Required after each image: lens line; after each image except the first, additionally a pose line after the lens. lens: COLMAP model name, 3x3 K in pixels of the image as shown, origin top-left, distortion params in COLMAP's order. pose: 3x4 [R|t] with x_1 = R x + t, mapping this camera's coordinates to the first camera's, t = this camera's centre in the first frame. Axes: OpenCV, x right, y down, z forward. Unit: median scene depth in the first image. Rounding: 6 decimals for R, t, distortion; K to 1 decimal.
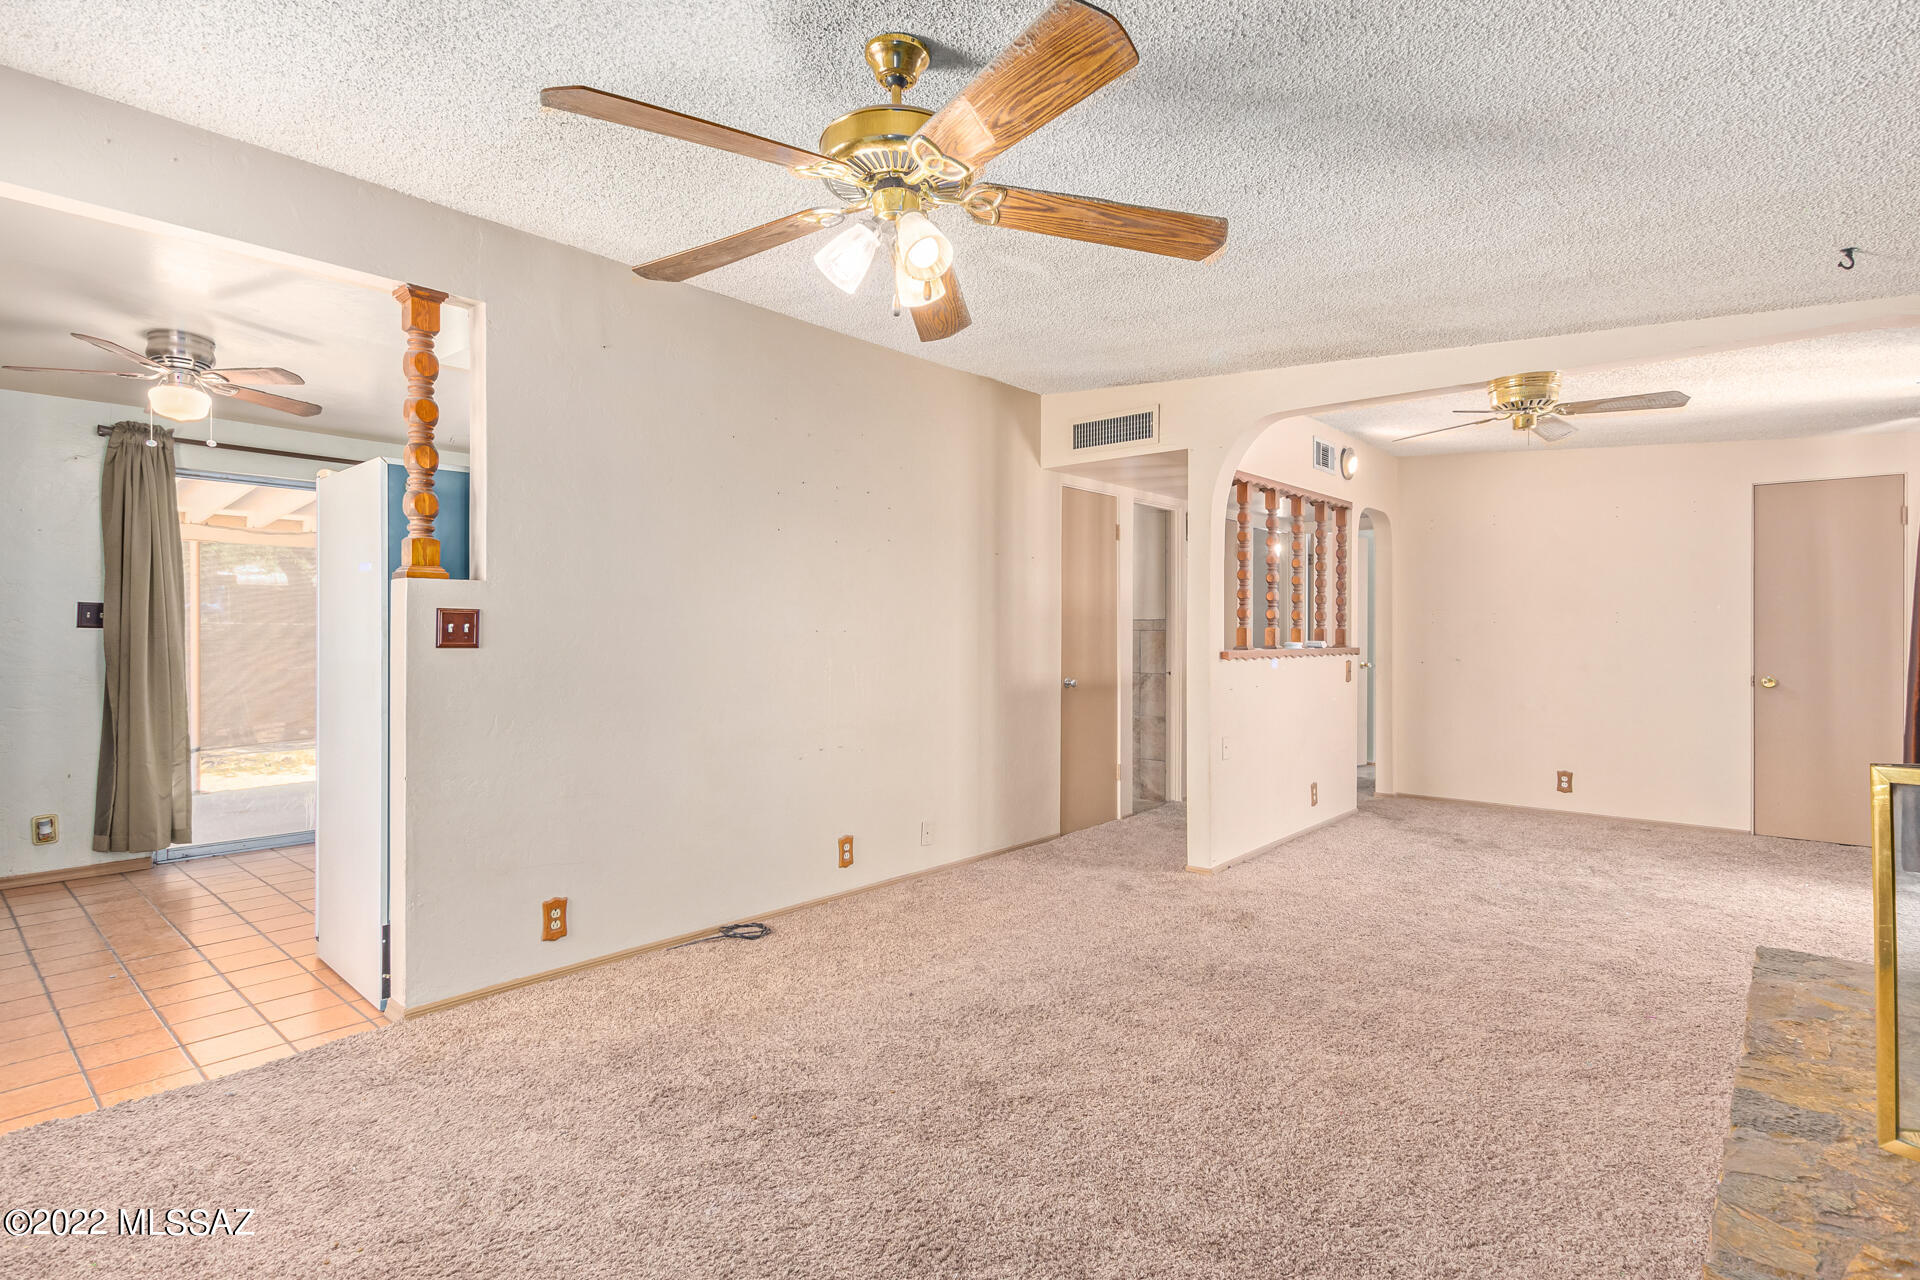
lens RADIAL K [[954.6, 0, 953.1], [0, 954.6, 649.9], [0, 0, 1]] dist [0.018212, 0.001022]
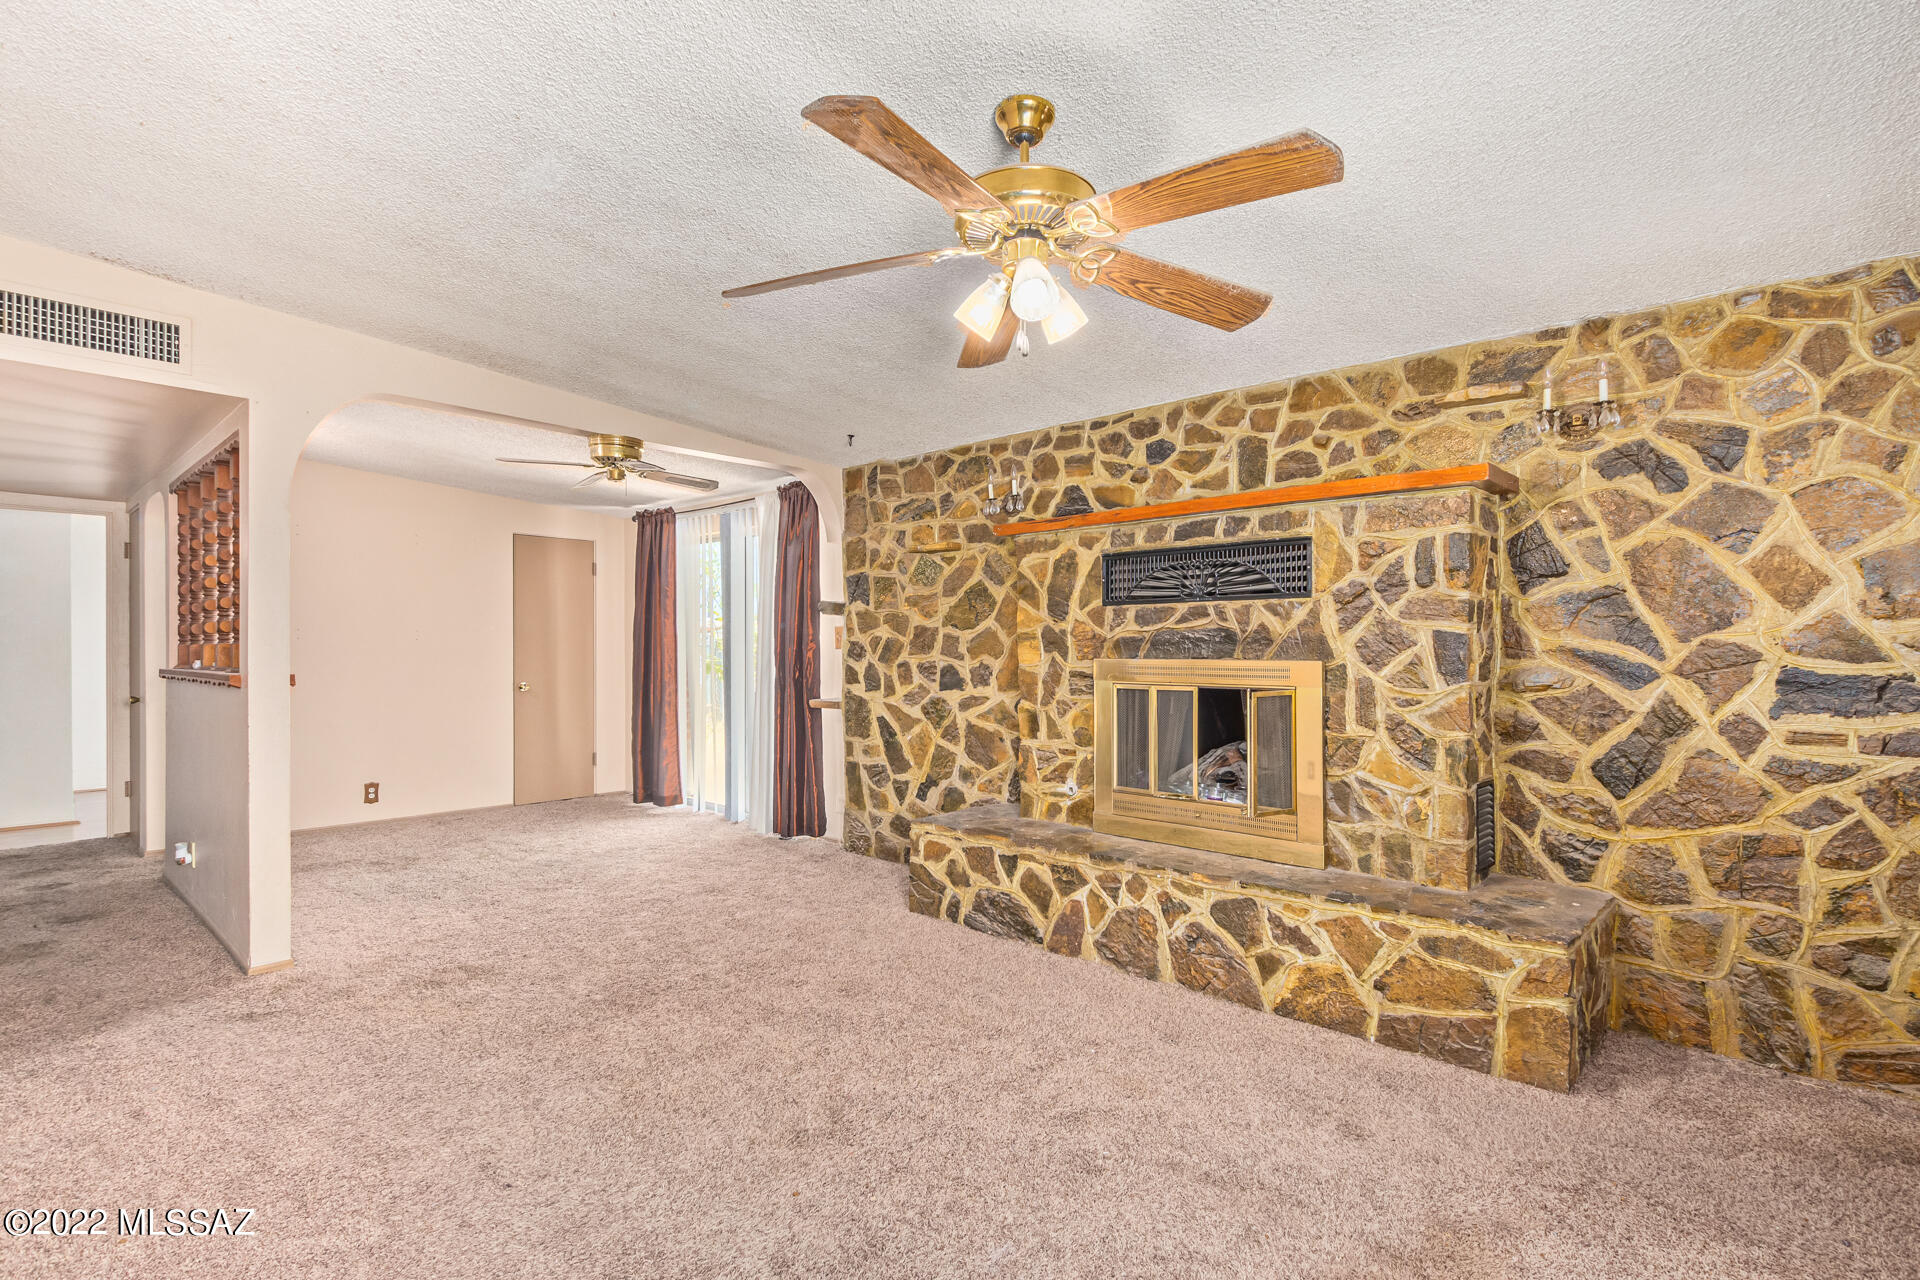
lens RADIAL K [[954.6, 0, 953.1], [0, 954.6, 649.9], [0, 0, 1]] dist [0.018212, 0.001022]
pose [[-0.004470, -0.000795, 0.999990, -0.603477], [0.018042, 0.999837, 0.000876, -0.009148], [-0.999827, 0.018046, -0.004455, 0.570646]]
